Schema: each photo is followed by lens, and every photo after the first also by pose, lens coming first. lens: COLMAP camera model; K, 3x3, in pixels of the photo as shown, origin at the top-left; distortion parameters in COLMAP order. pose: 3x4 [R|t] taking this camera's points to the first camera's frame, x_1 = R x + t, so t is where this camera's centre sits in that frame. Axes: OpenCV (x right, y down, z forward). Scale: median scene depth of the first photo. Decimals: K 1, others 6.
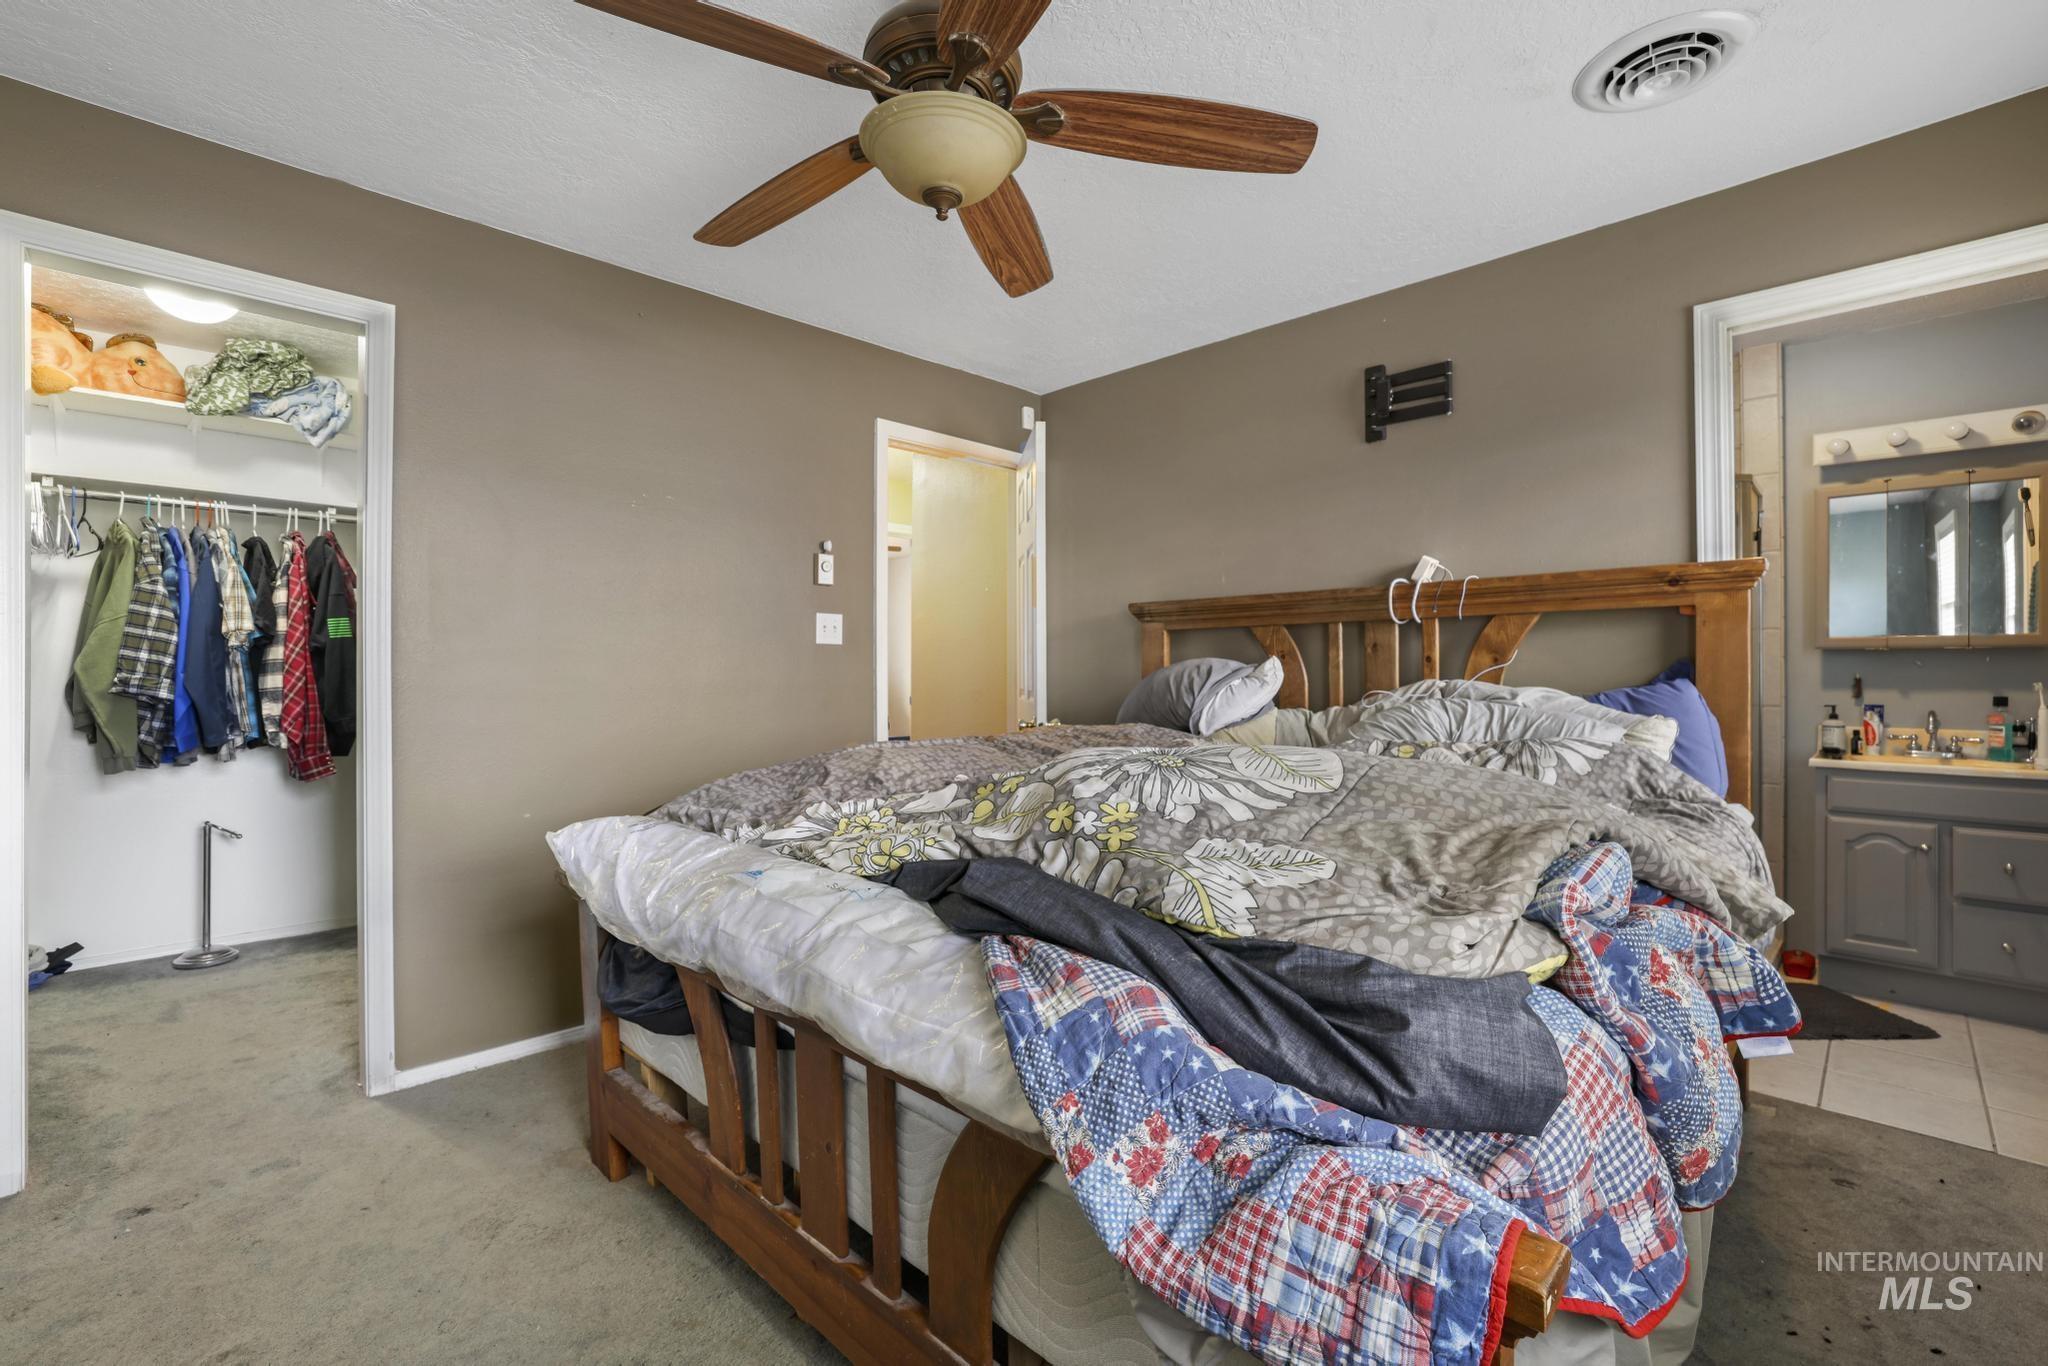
lens RADIAL K [[894.0, 0, 1010.6], [0, 894.0, 670.0], [0, 0, 1]] dist [-0.040674, 0.012964]
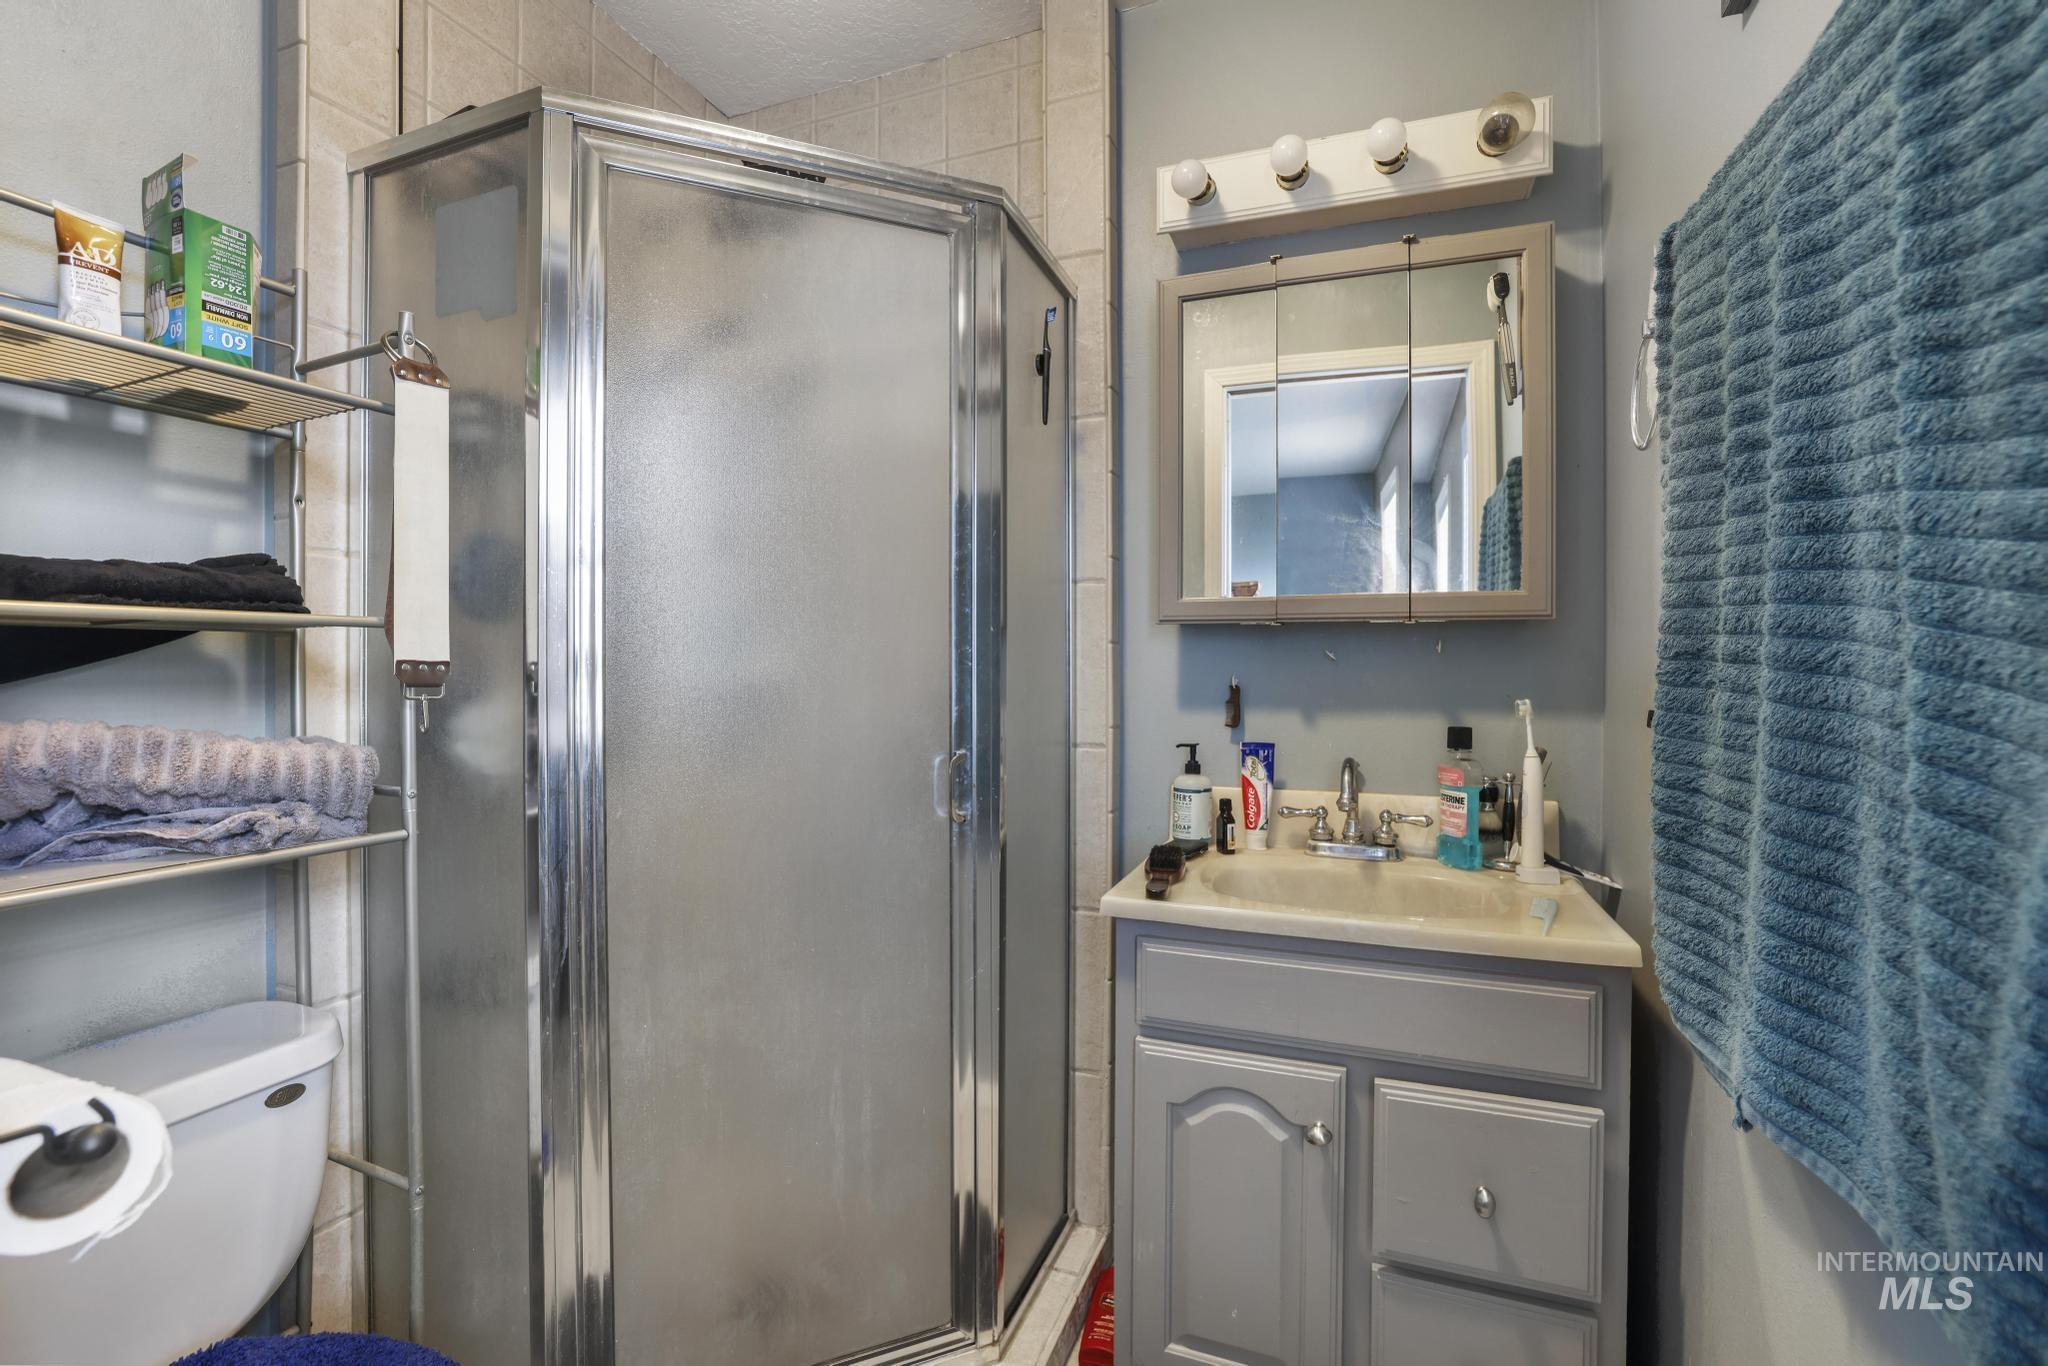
lens RADIAL K [[894.0, 0, 1010.6], [0, 894.0, 670.0], [0, 0, 1]] dist [-0.040674, 0.012964]
pose [[0.916604, -0.000670, 0.399796, 0.688969], [-0.001776, 0.999982, 0.005749, -0.002049], [-0.399792, -0.005980, 0.916586, 0.622309]]
